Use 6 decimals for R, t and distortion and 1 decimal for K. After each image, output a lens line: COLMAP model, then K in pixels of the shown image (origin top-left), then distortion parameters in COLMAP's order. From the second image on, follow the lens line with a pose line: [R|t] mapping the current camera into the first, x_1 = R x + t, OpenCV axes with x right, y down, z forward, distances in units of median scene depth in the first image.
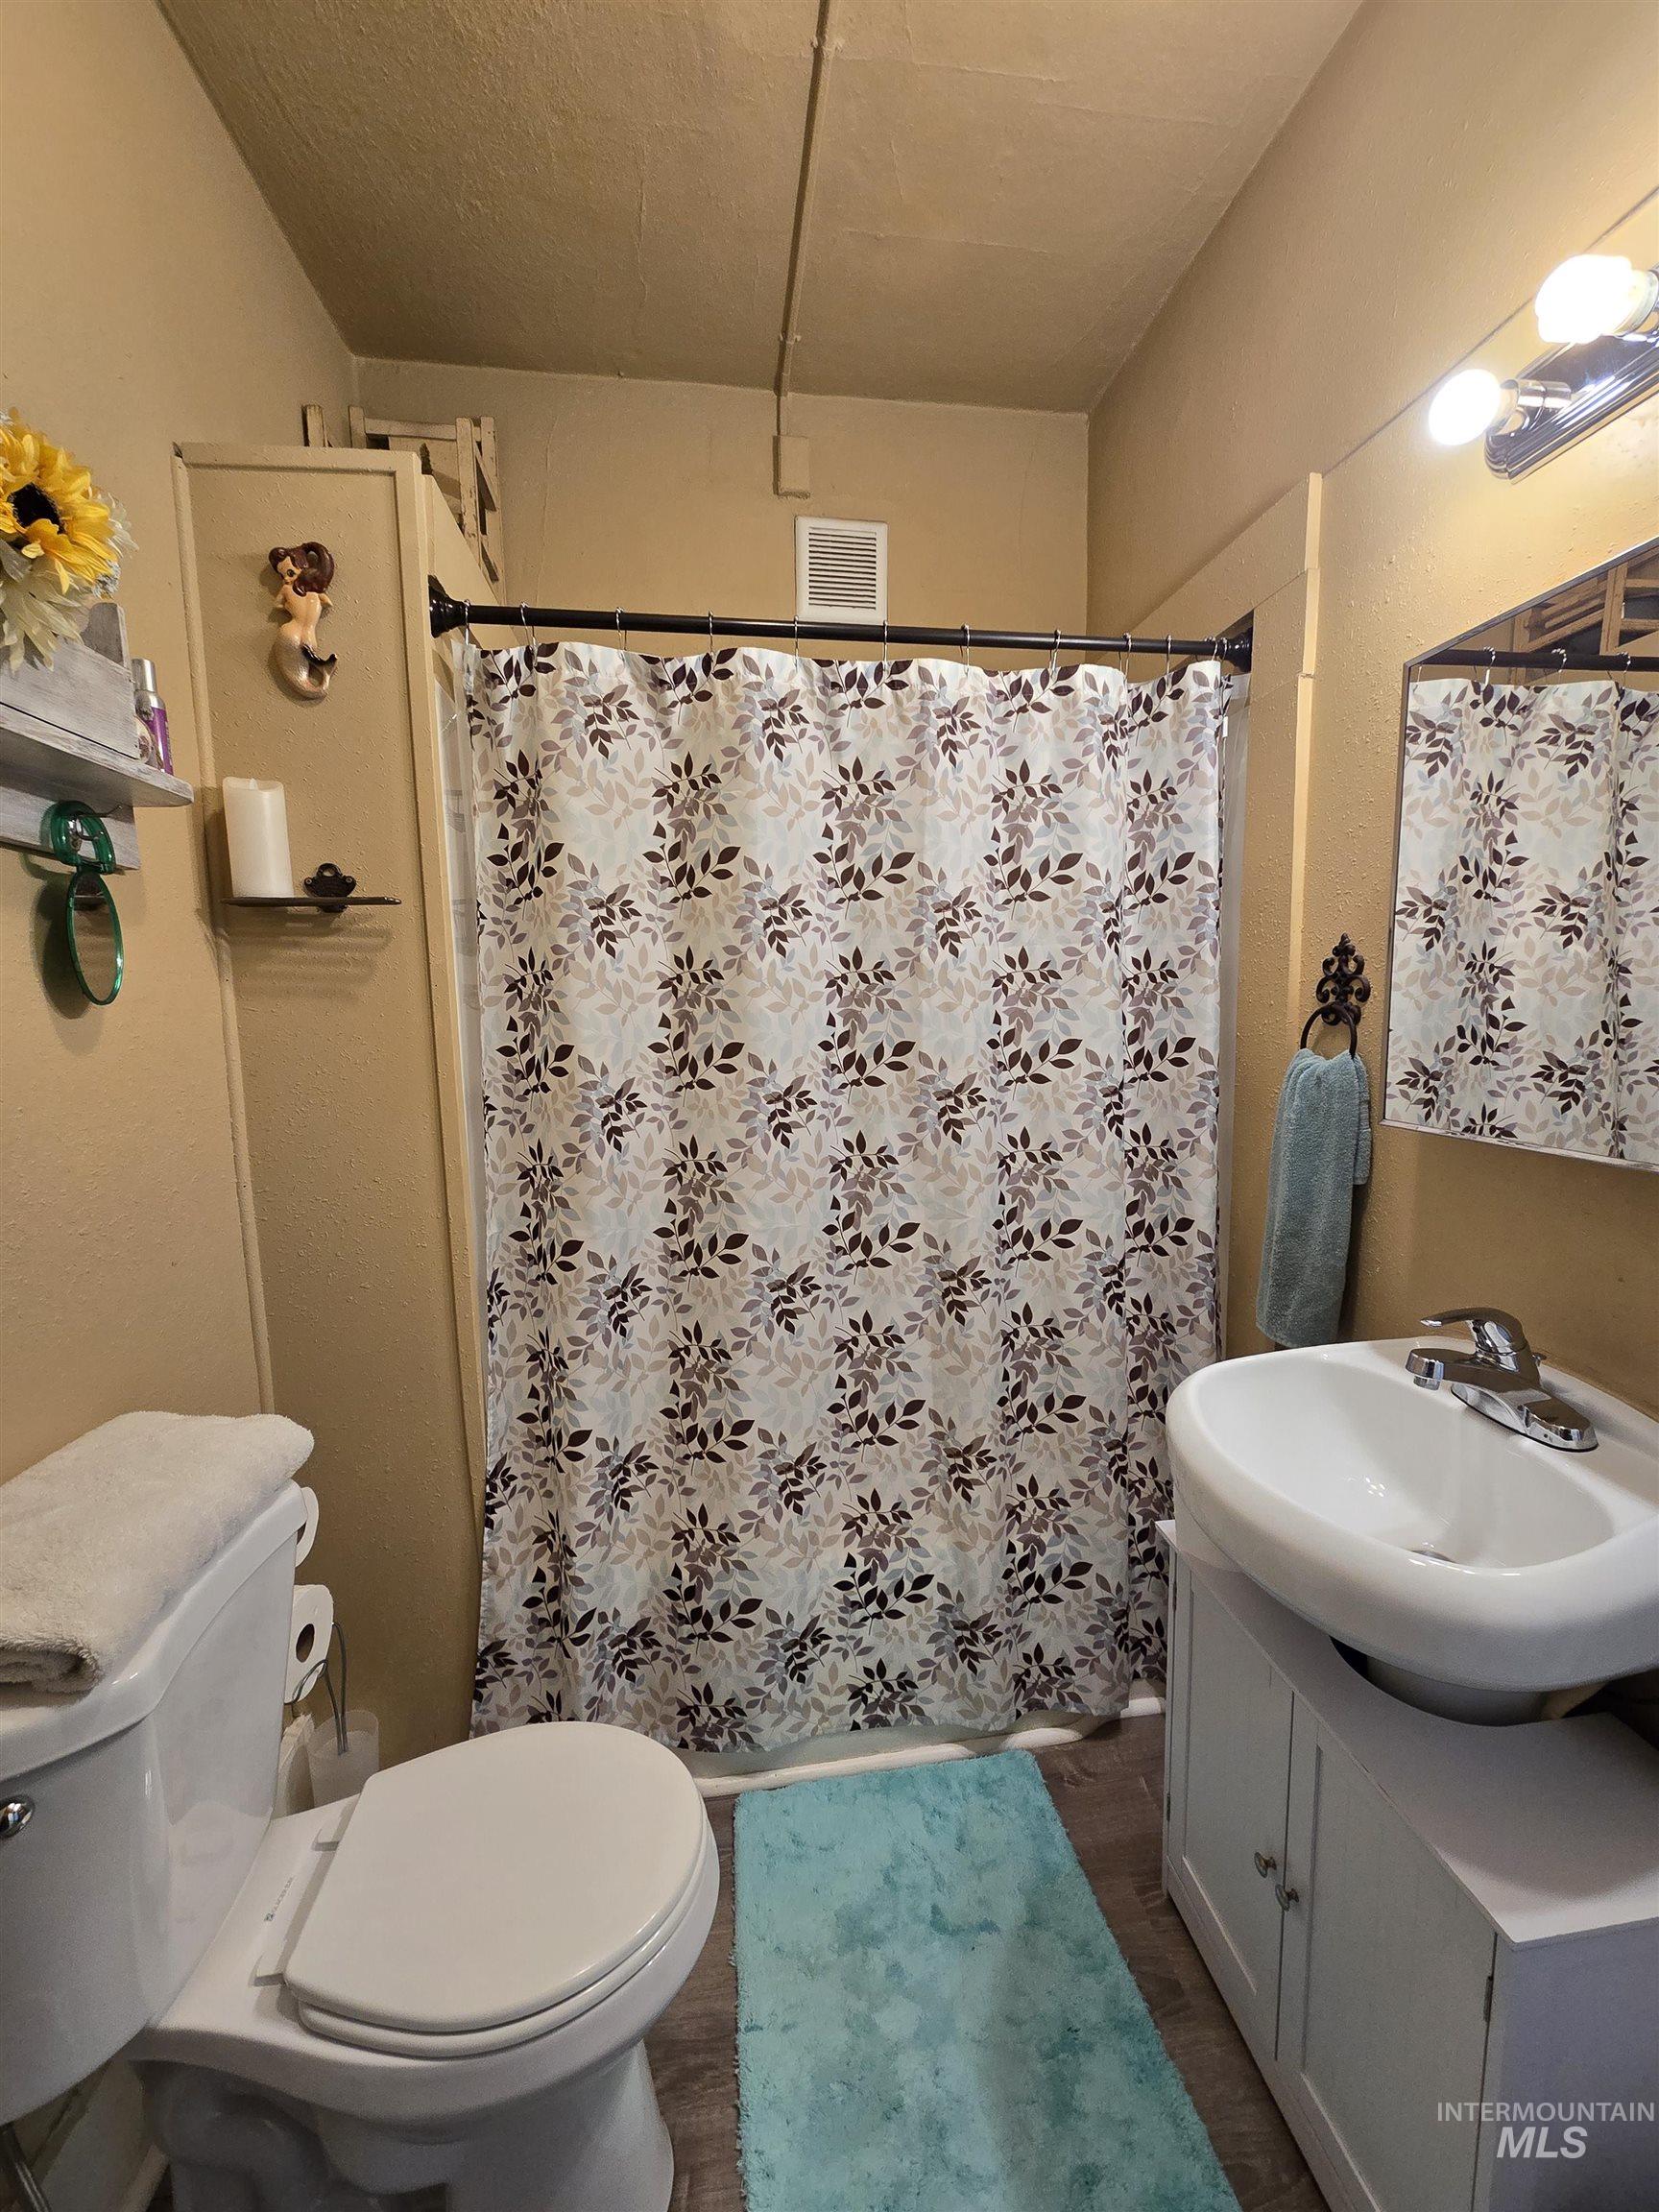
lens RADIAL K [[887.5, 0, 831.9], [0, 887.5, 1107.1], [0, 0, 1]] dist [-0.003002, 0.000317]
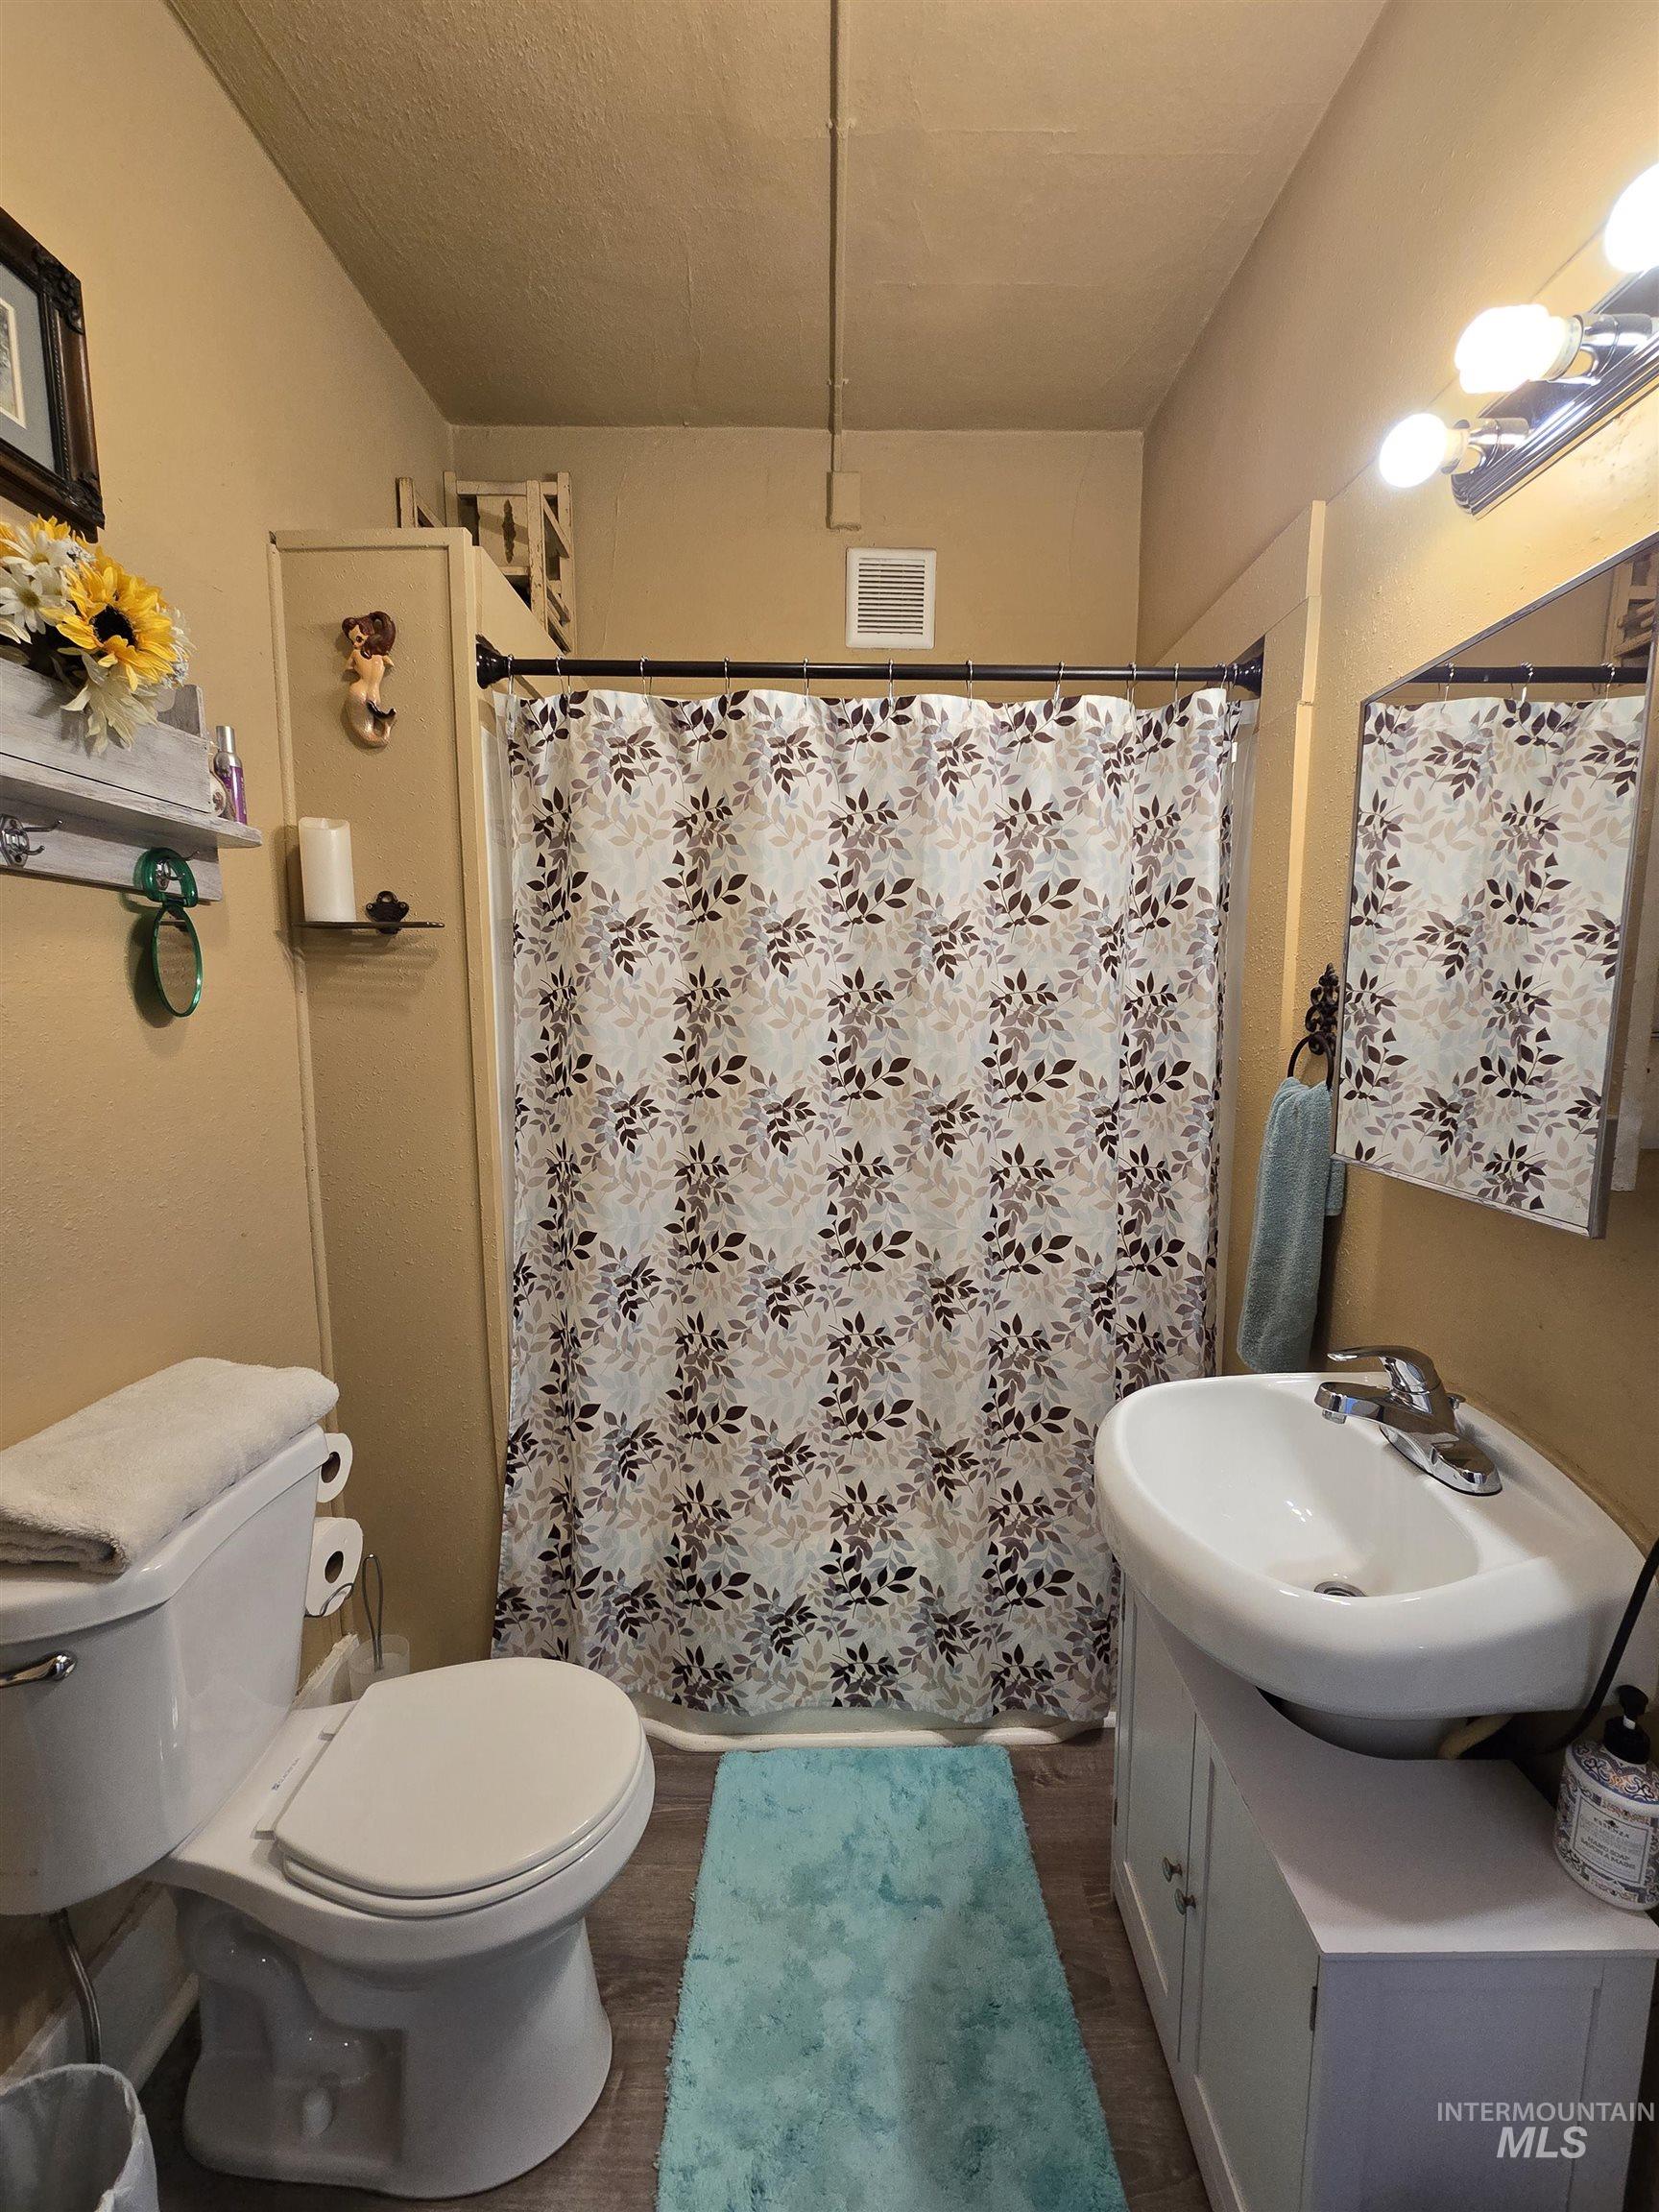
lens RADIAL K [[887.5, 0, 834.2], [0, 887.5, 1107.2], [0, 0, 1]] dist [-0.003002, 0.000317]
pose [[0.991294, 0.033152, -0.127428, 0.143522], [-0.032810, 0.999450, 0.004779, -0.018925], [0.127516, -0.000556, 0.991836, -0.053612]]
